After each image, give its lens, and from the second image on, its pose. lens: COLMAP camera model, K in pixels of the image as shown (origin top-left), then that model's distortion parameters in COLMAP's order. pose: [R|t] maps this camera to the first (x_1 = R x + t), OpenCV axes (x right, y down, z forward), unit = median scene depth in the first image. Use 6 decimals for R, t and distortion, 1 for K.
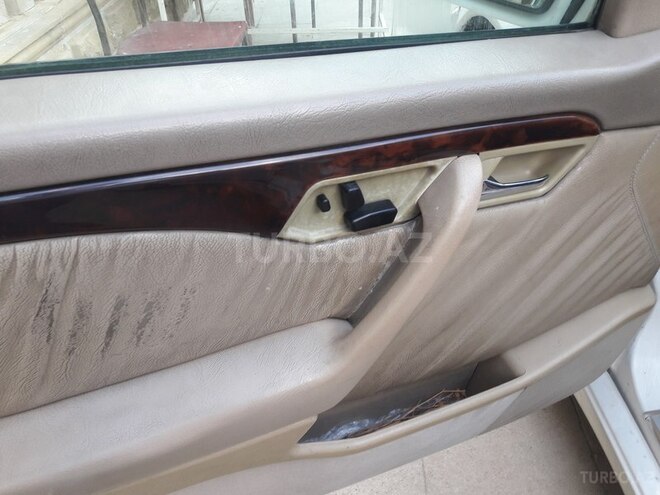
lens RADIAL K [[621.4, 0, 330.0], [0, 621.4, 247.5], [0, 0, 1]] dist [0.120181, -0.294901]
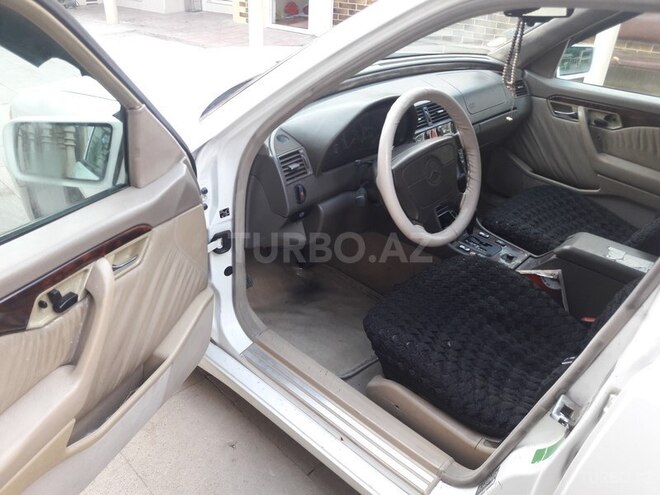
lens RADIAL K [[621.4, 0, 330.0], [0, 621.4, 247.5], [0, 0, 1]] dist [0.120181, -0.294901]
pose [[0.737010, -0.337644, 0.585502, -0.412653], [0.408366, 0.912735, 0.012314, 0.104650], [-0.538567, 0.230023, 0.810577, -1.092118]]
